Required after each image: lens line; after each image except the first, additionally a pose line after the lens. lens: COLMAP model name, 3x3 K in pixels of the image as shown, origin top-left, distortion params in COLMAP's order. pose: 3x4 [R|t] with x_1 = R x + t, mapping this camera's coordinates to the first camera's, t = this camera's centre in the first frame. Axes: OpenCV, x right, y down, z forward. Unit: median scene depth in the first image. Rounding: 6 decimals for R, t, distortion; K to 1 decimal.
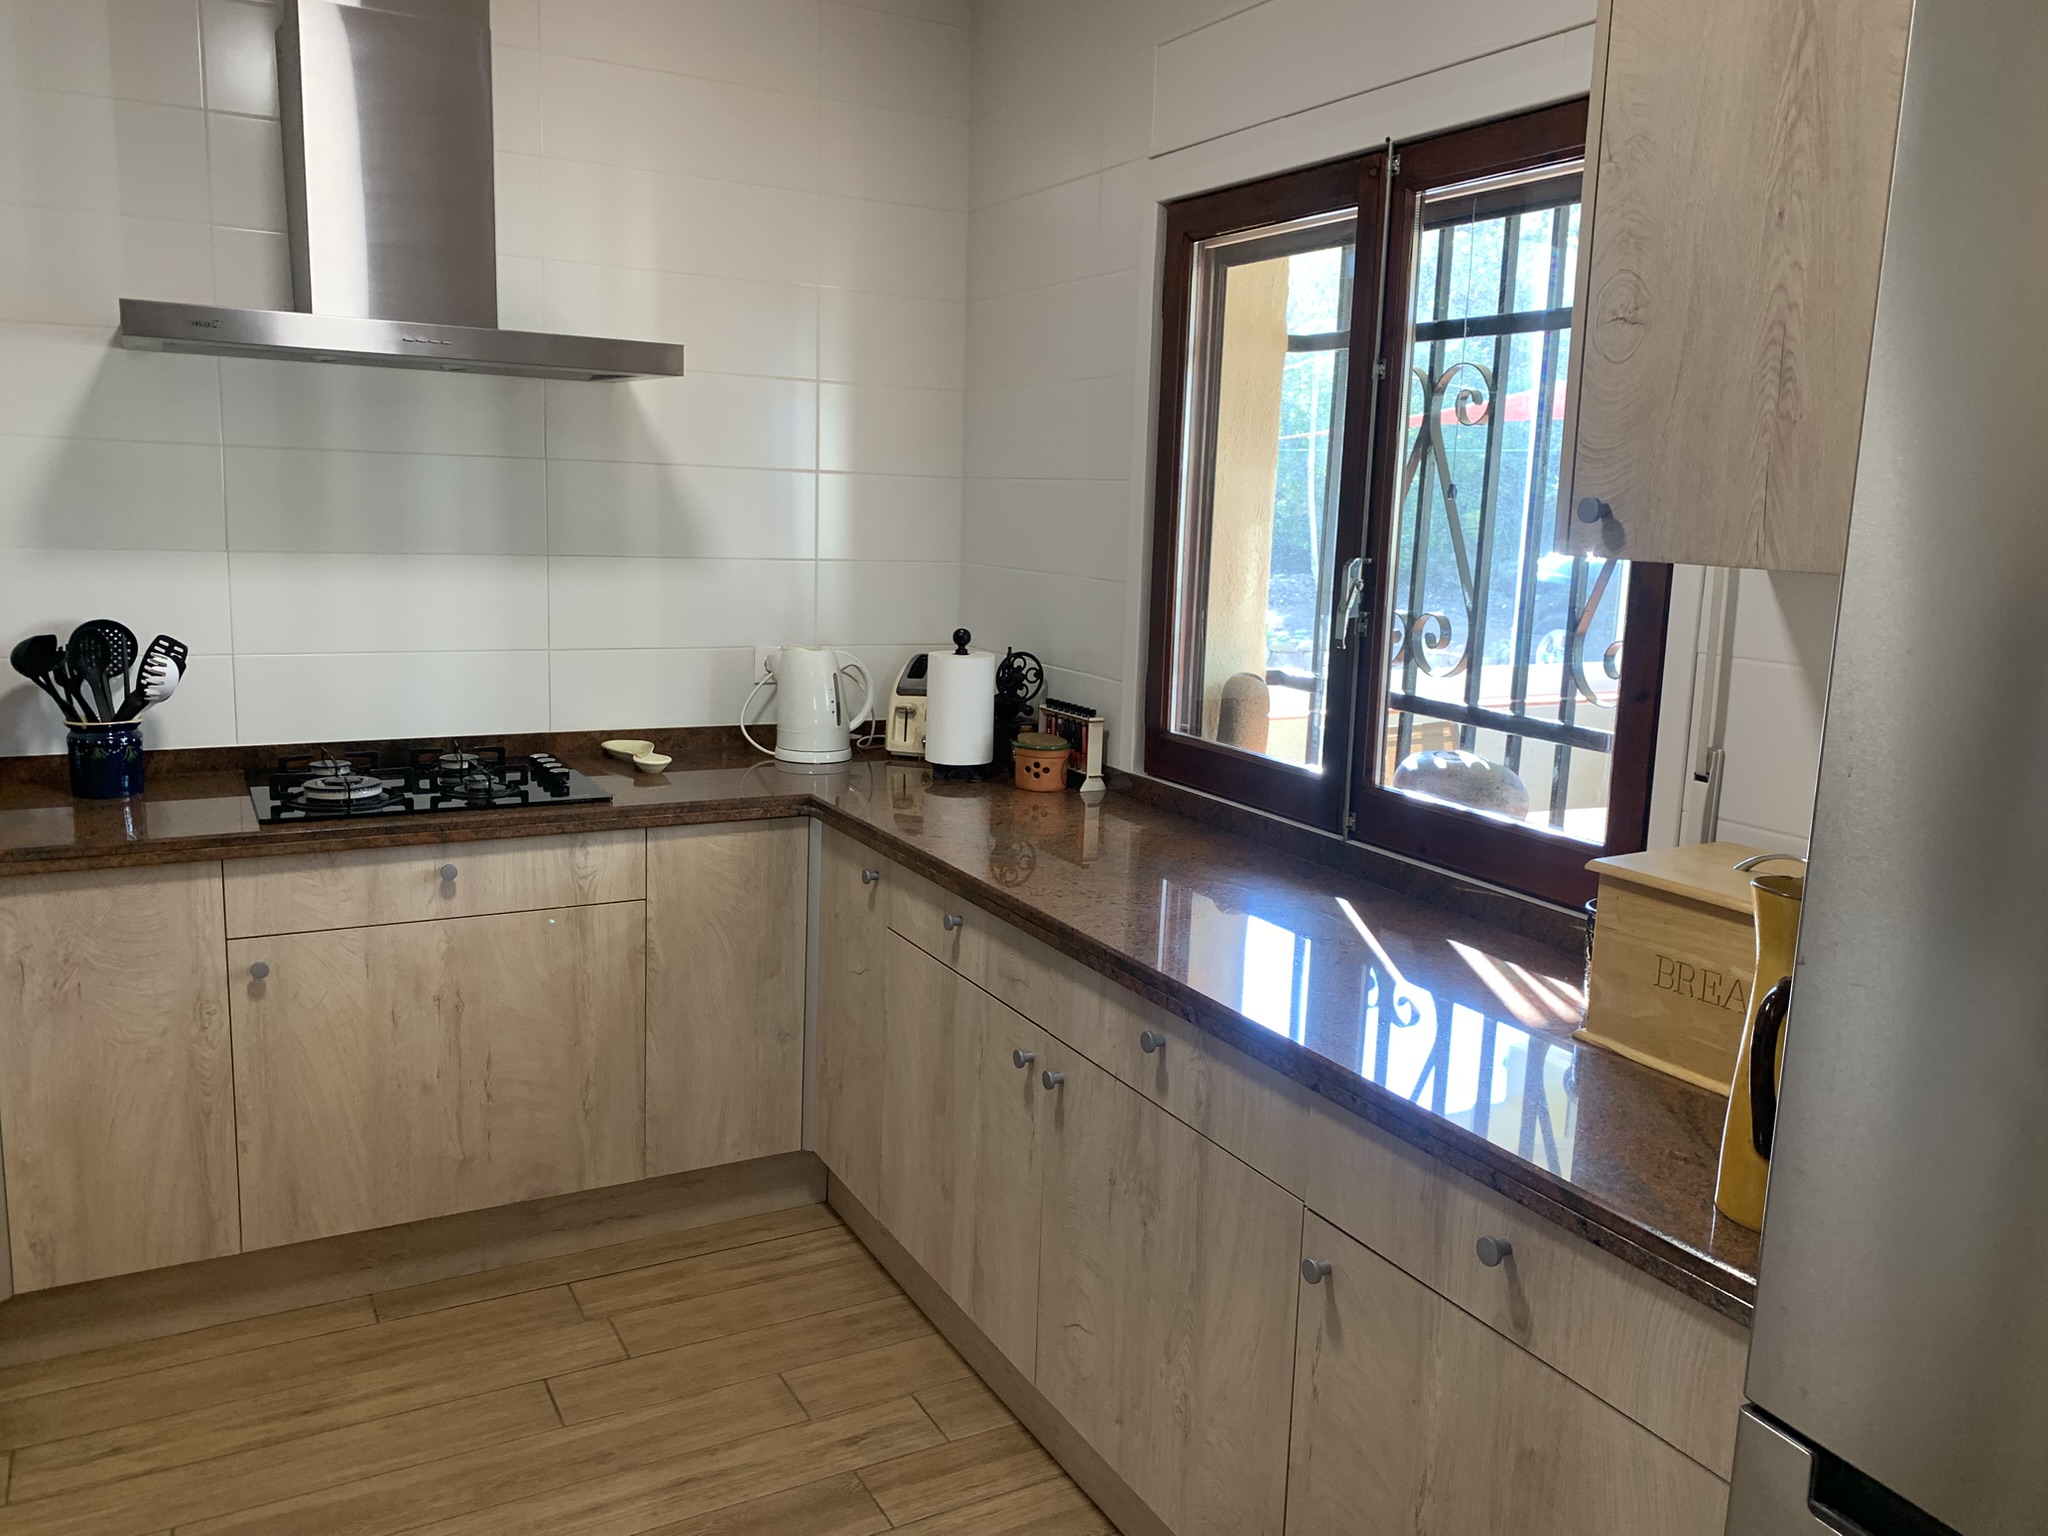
lens RADIAL K [[1571.7, 0, 1007.7], [0, 1571.7, 752.6], [0, 0, 1]] dist [0.010628, -0.015157]
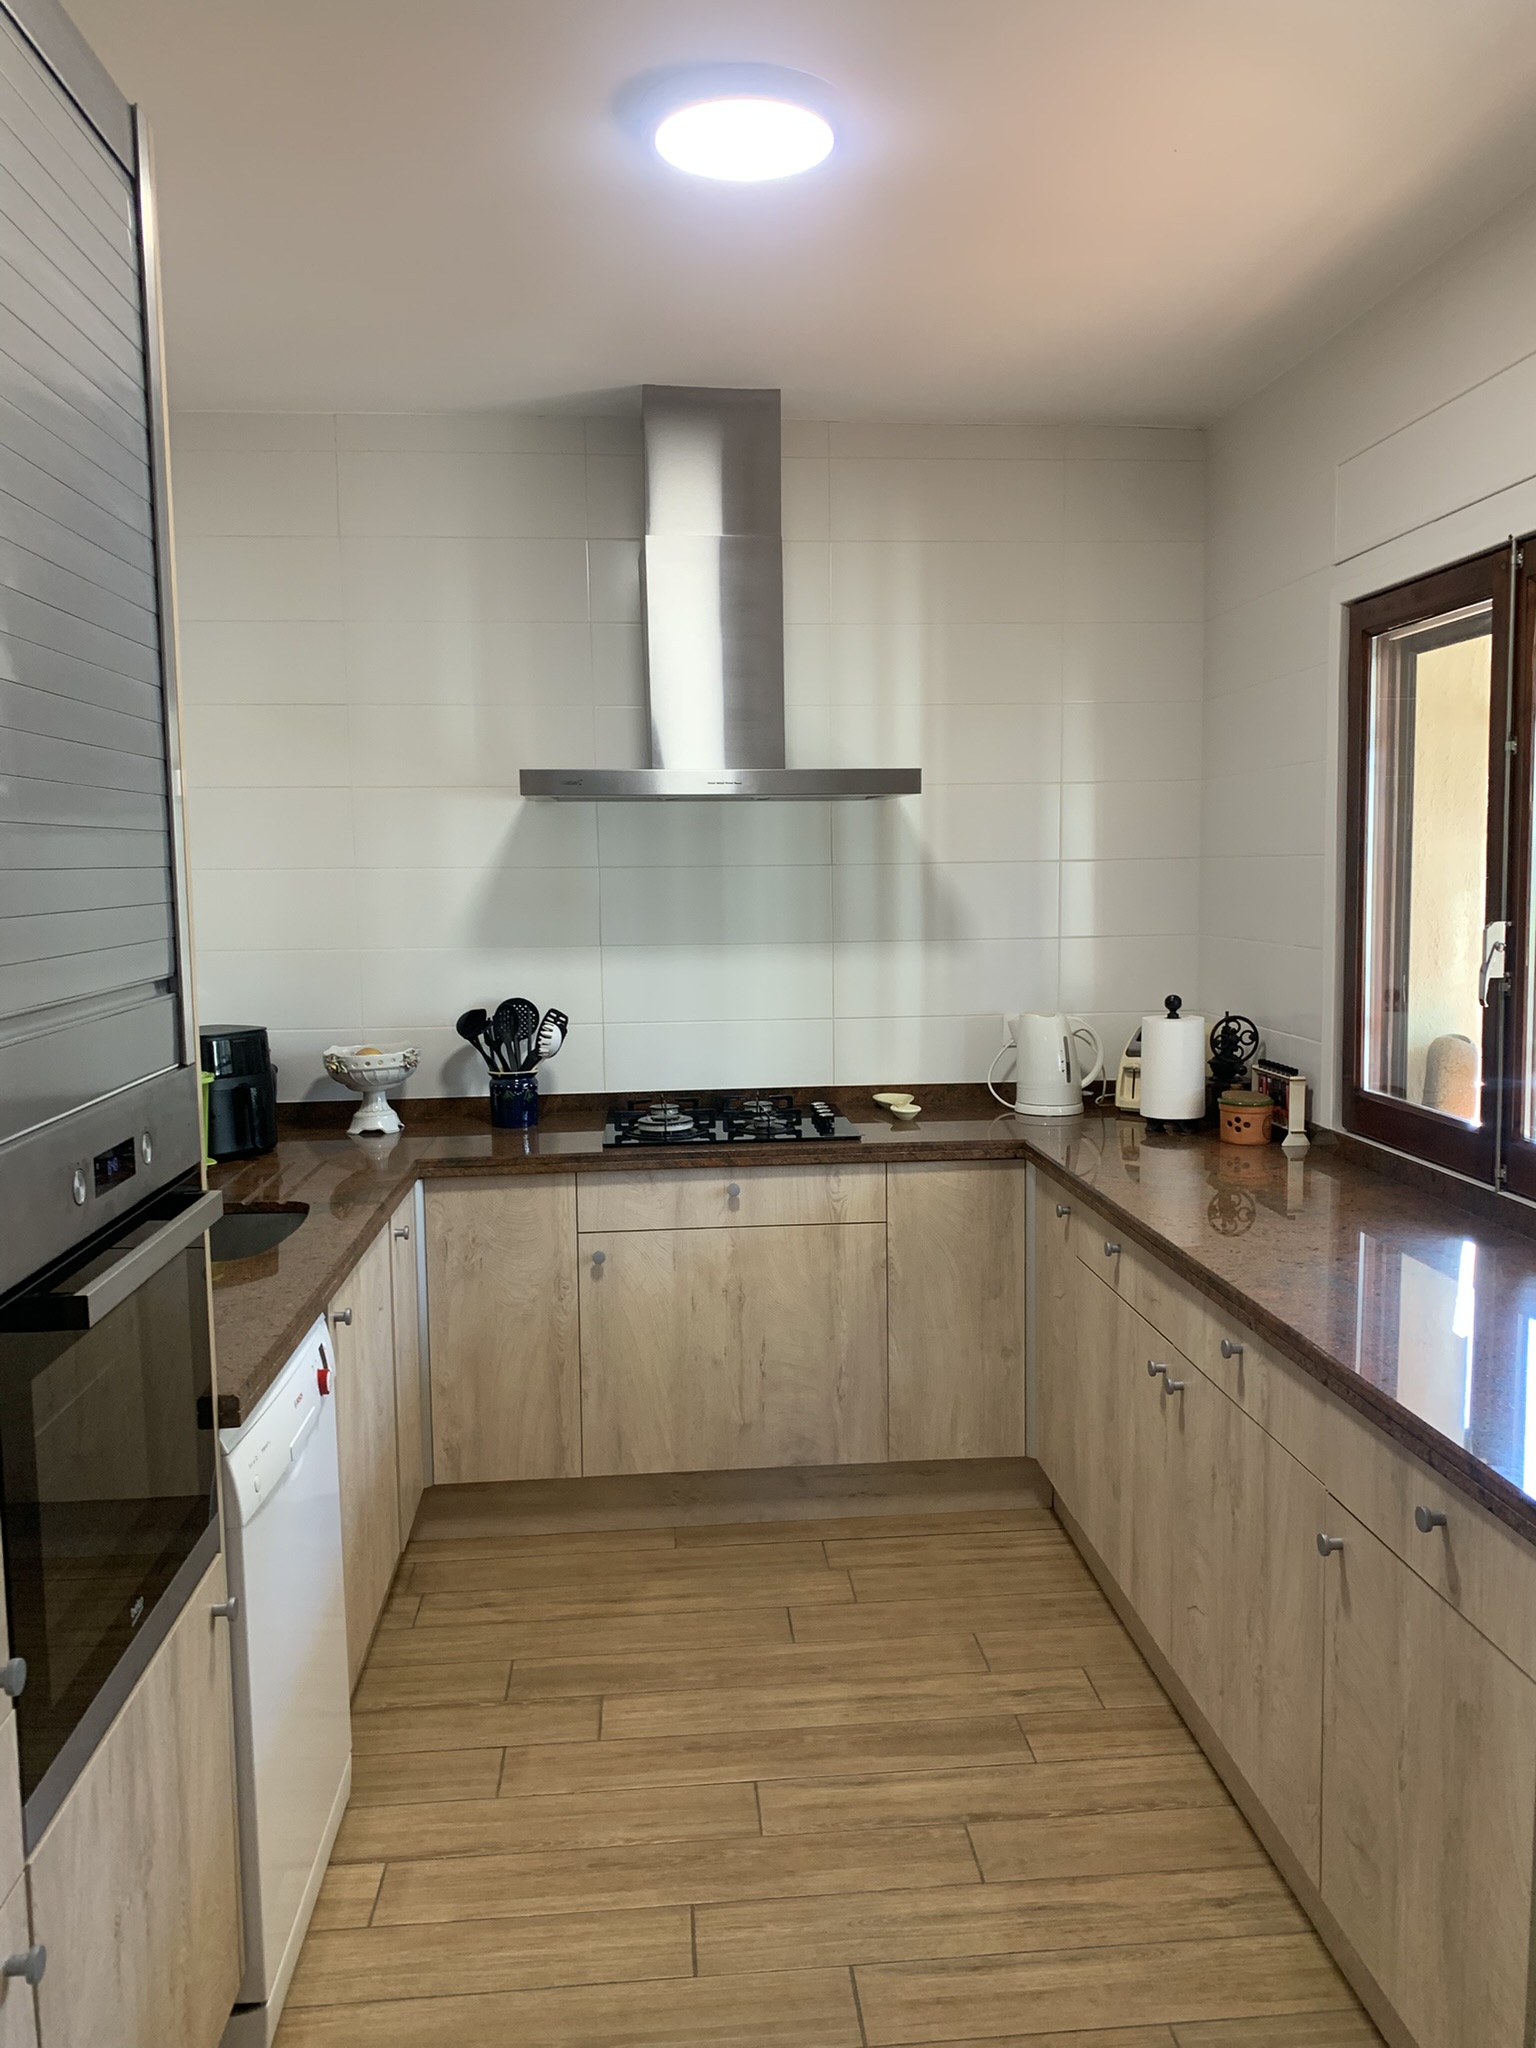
lens RADIAL K [[1594.9, 0, 768.0], [0, 1594.9, 1024.0], [0, 0, 1]] dist [0.112910, -0.292564]
pose [[0.908510, -0.005783, -0.417823, 0.206473], [-0.023823, 0.997561, -0.065606, 0.024650], [0.417184, 0.069558, 0.906156, -0.167970]]
